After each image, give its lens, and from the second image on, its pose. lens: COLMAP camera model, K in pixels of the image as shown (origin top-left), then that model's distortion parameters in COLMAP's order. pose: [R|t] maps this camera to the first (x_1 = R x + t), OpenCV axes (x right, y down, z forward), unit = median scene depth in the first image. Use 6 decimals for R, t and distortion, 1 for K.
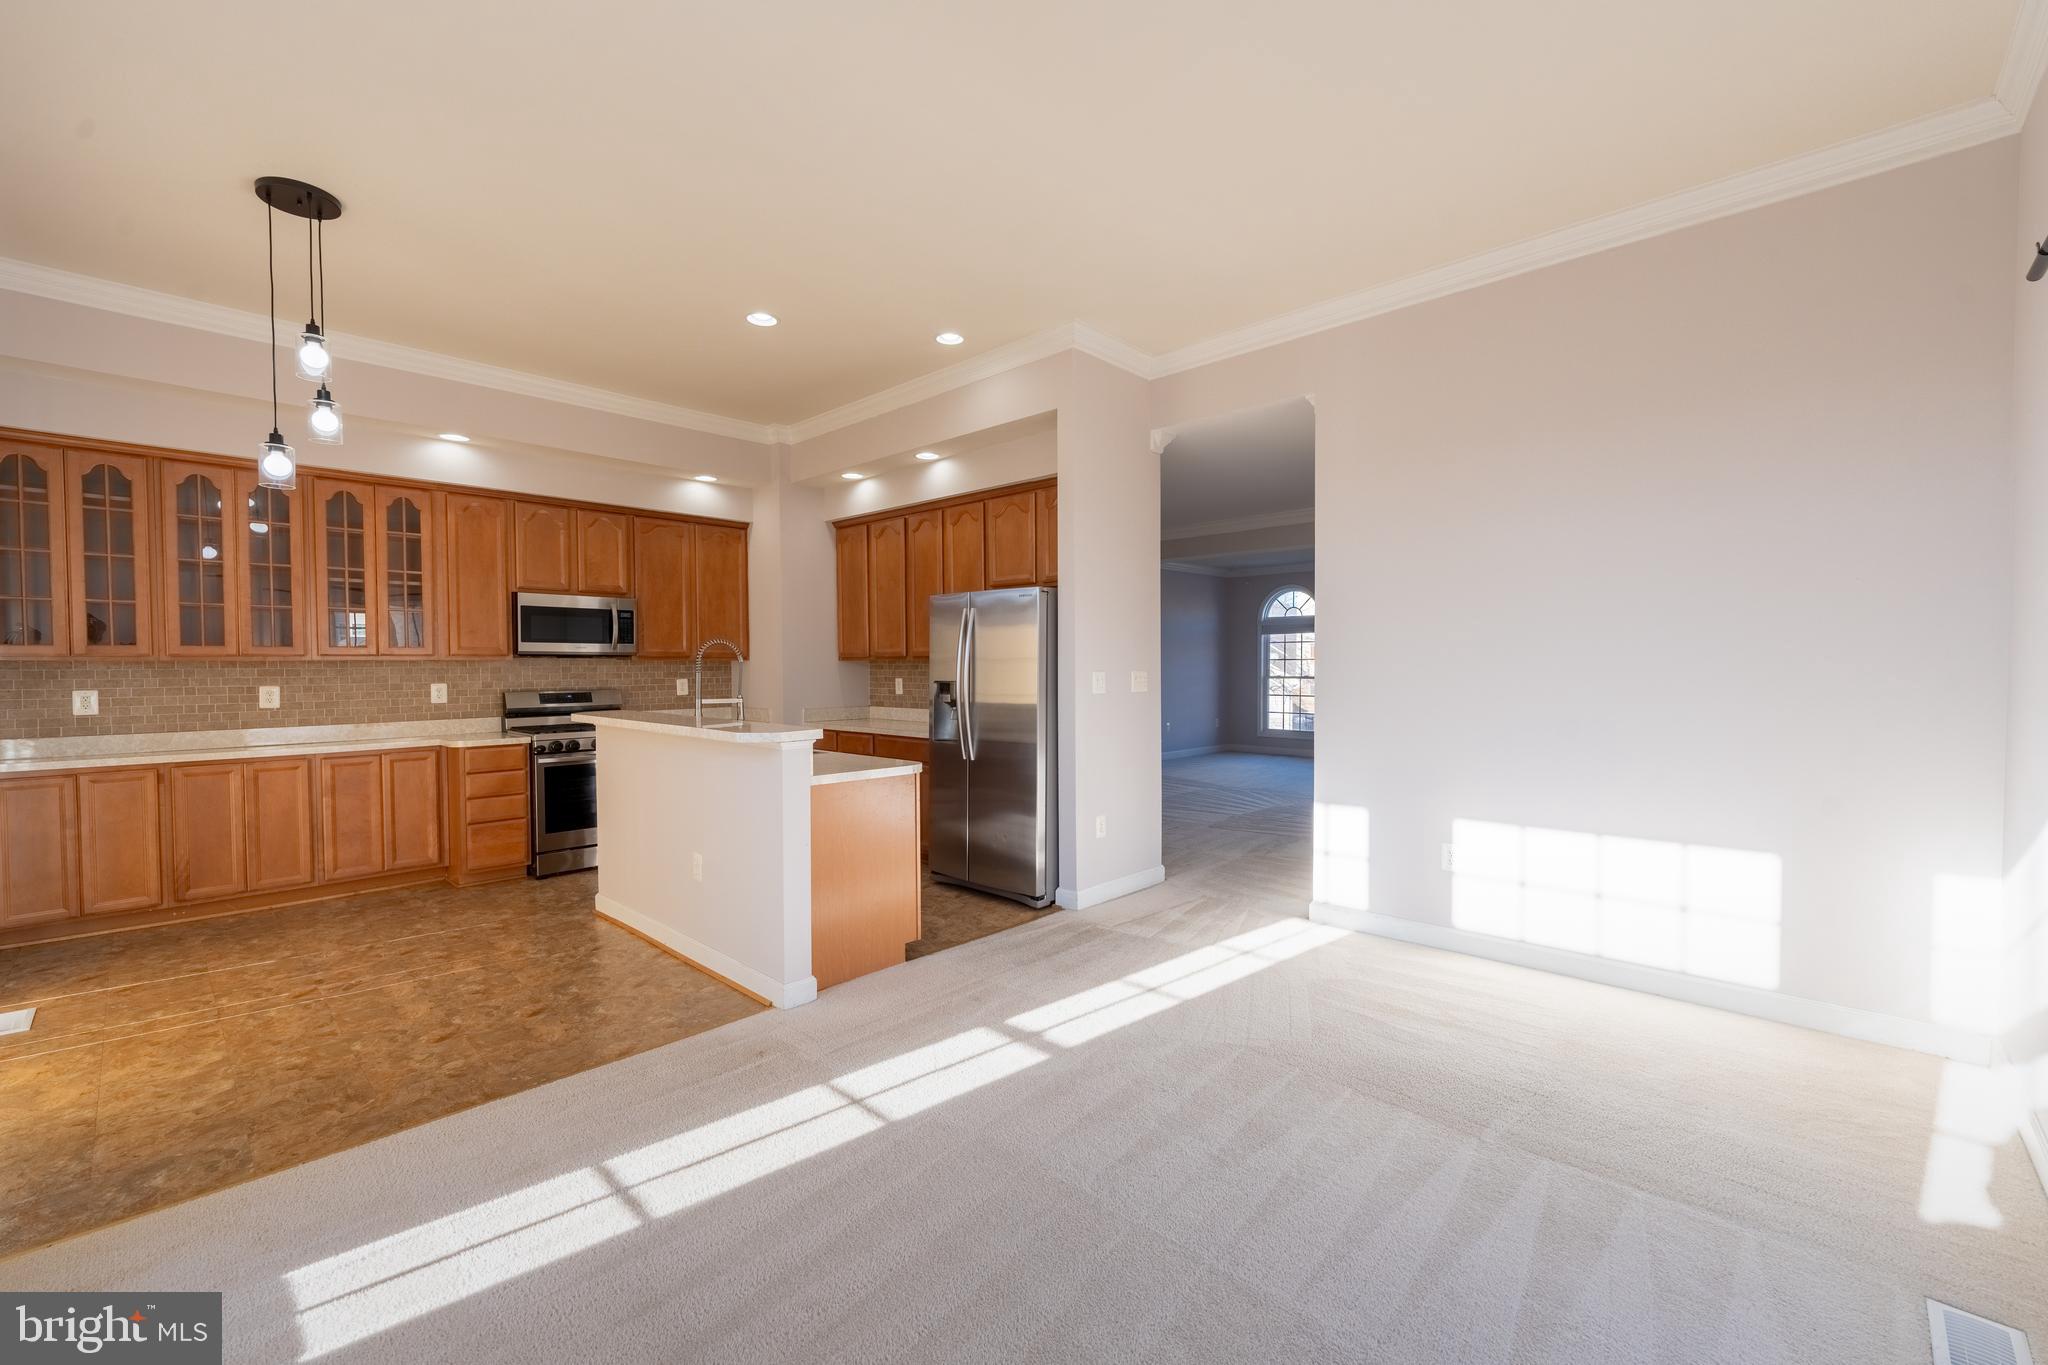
lens RADIAL K [[834.0, 0, 1023.4], [0, 834.0, 688.0], [0, 0, 1]] dist [-0.000293, 0.000244]
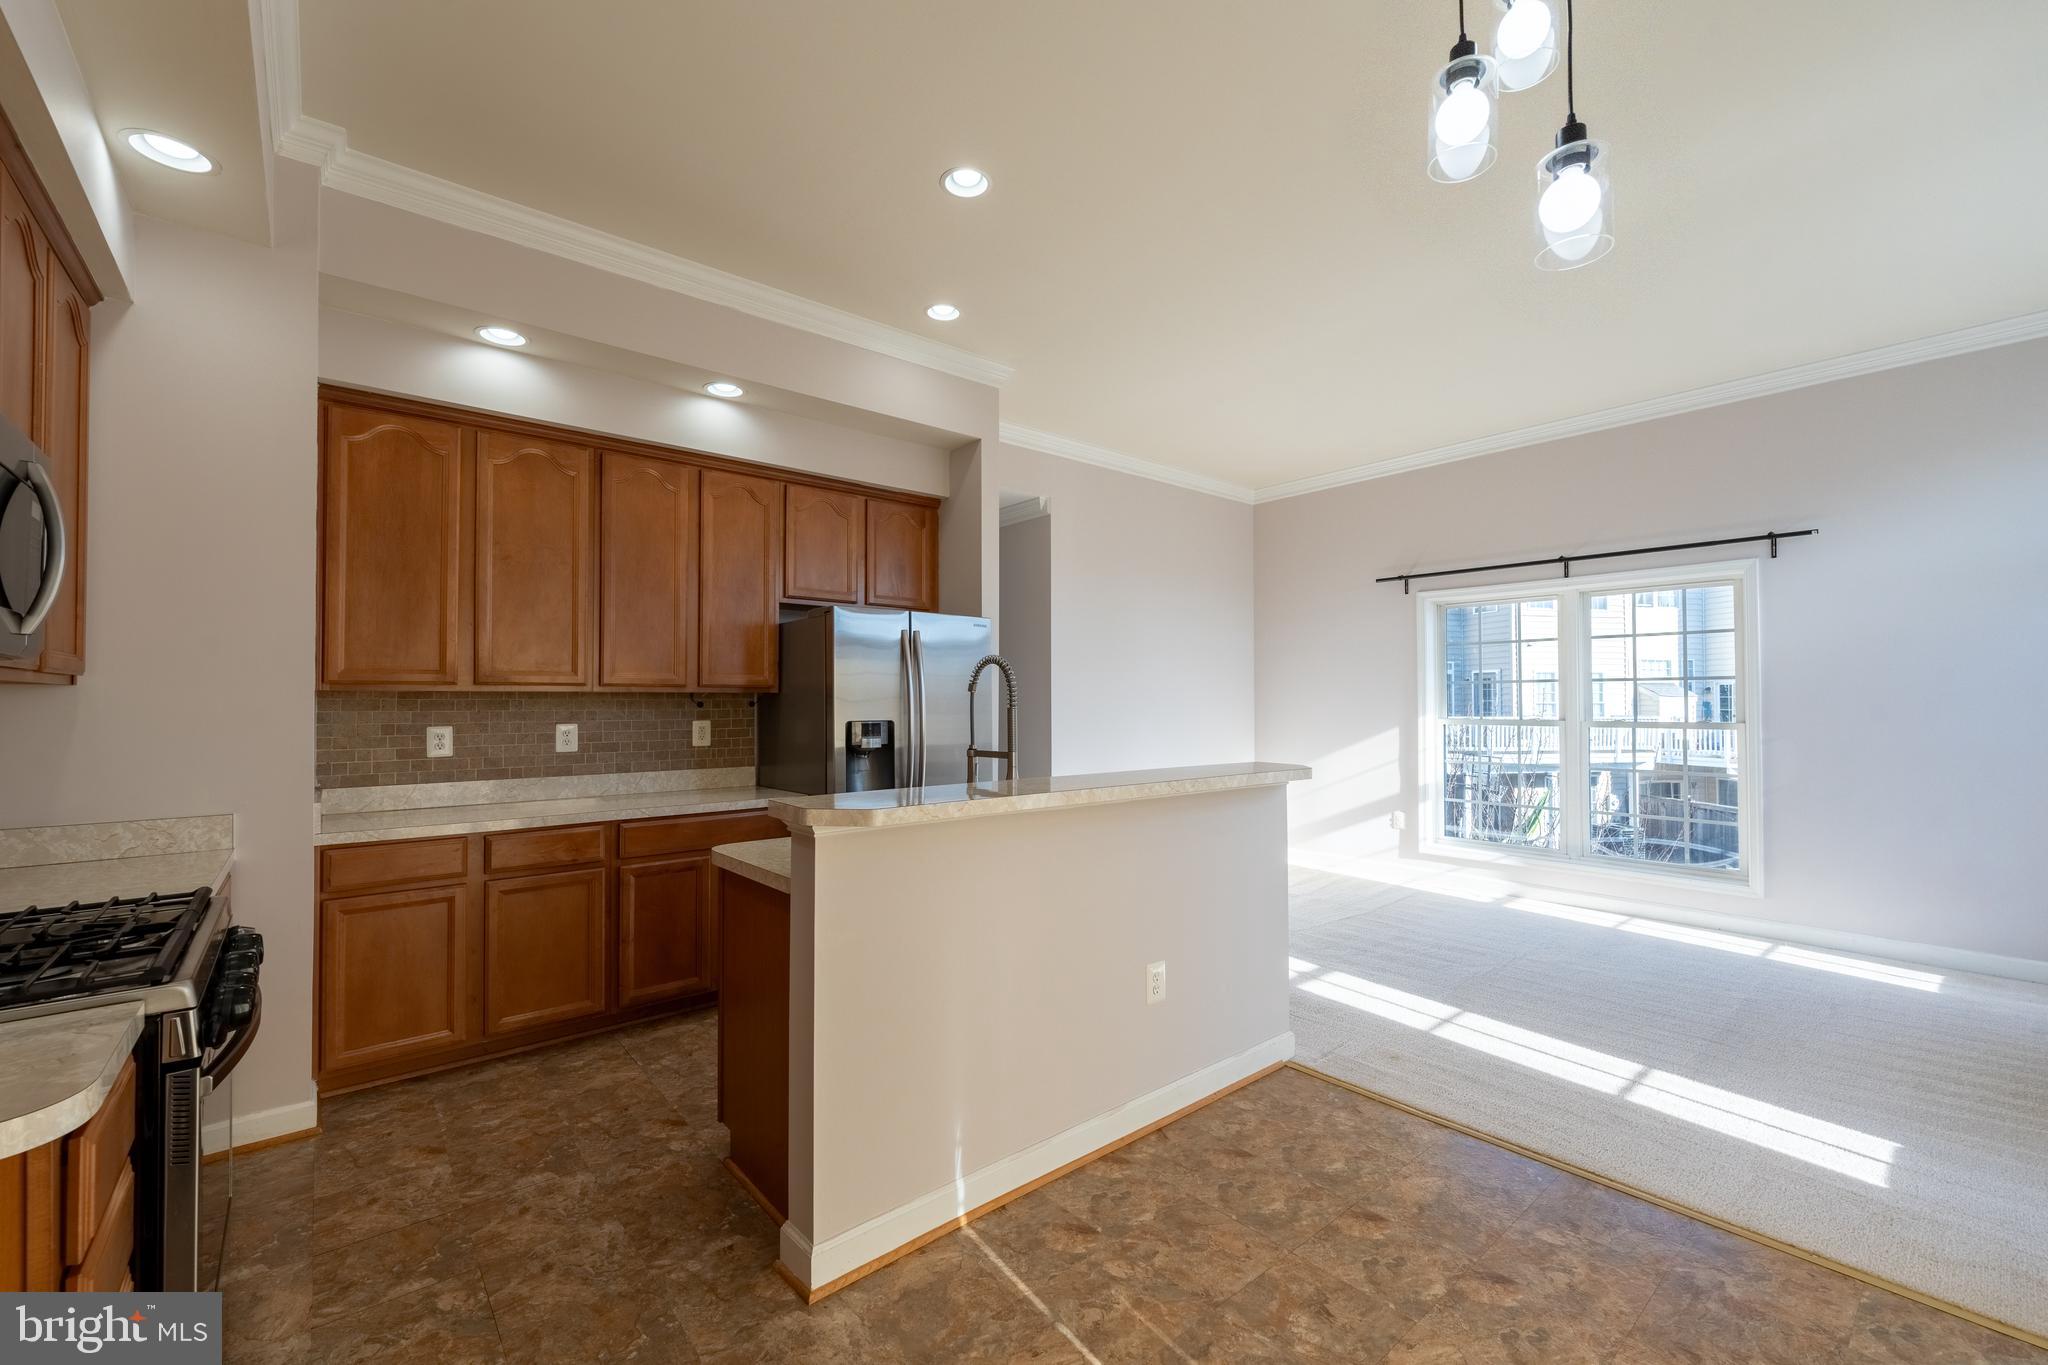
lens RADIAL K [[834.0, 0, 1023.4], [0, 834.0, 688.0], [0, 0, 1]] dist [-0.000293, 0.000244]
pose [[0.117724, 0.021559, 0.992812, -0.813964], [0.032503, 0.999145, -0.025551, -0.013692], [-0.992514, 0.035277, 0.116923, 0.749648]]
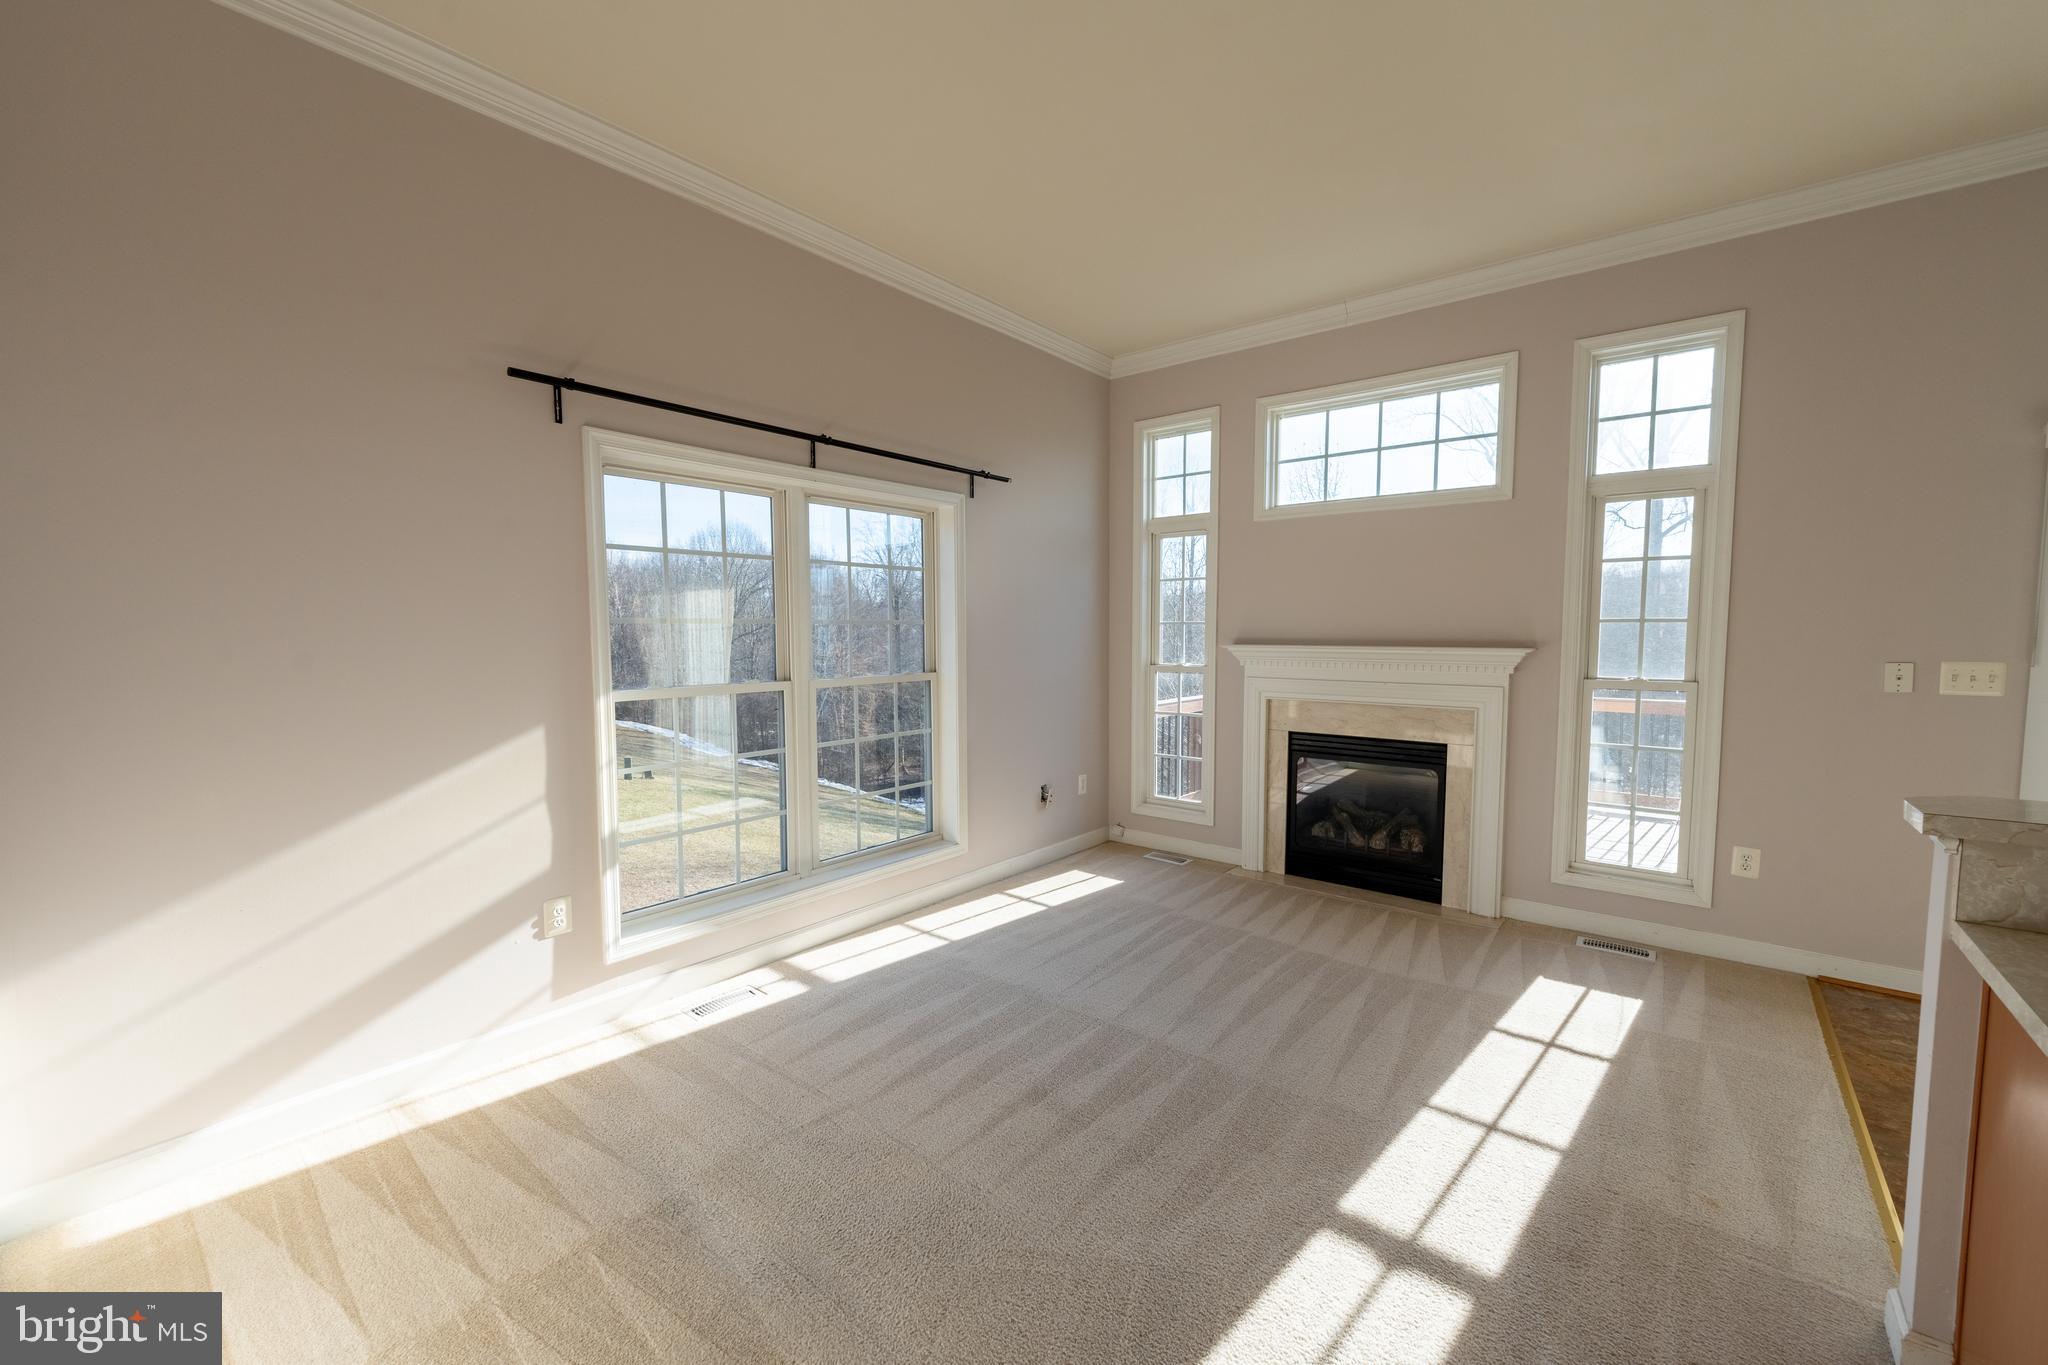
lens RADIAL K [[834.0, 0, 1023.4], [0, 834.0, 688.0], [0, 0, 1]] dist [-0.000293, 0.000244]
pose [[-0.996961, 0.017840, -0.075832, 0.188654], [0.009630, 0.994182, 0.107278, -0.047207], [0.077305, 0.106221, -0.991333, 0.913096]]
